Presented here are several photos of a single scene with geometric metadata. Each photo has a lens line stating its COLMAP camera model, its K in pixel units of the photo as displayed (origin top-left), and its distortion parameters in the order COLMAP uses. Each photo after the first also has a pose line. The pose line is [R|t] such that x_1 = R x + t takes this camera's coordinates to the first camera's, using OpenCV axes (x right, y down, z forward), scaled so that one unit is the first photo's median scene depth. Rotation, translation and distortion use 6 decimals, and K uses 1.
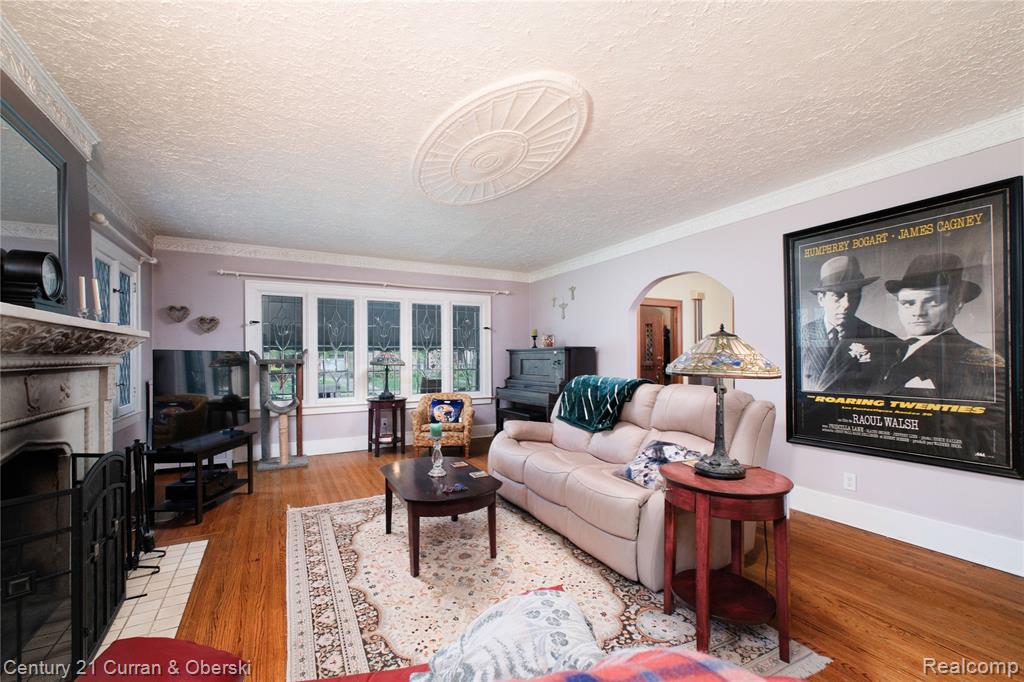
lens RADIAL K [[437.0, 0, 512.1], [0, 437.0, 351.4], [0, 0, 1]] dist [0.002157, 0.000046]
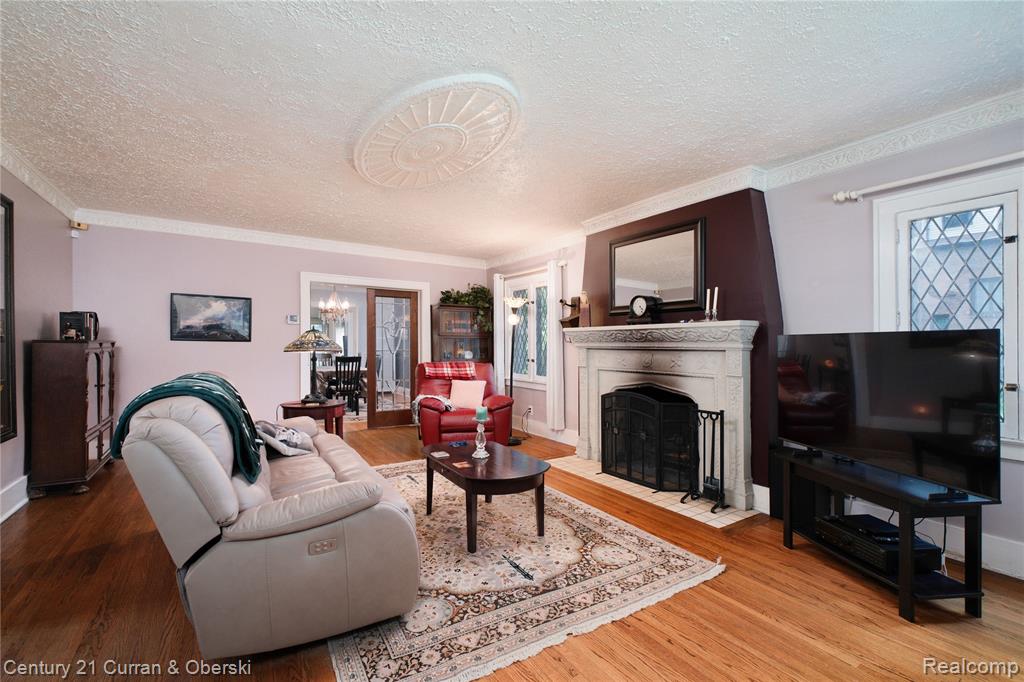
lens RADIAL K [[449.4, 0, 511.2], [0, 449.4, 342.0], [0, 0, 1]] dist [0.001424, -0.000069]
pose [[-0.997003, 0.000631, -0.077360, -0.154471], [0.001513, 0.999934, -0.011345, 0.022898], [0.077348, -0.011428, -0.996939, 2.008615]]
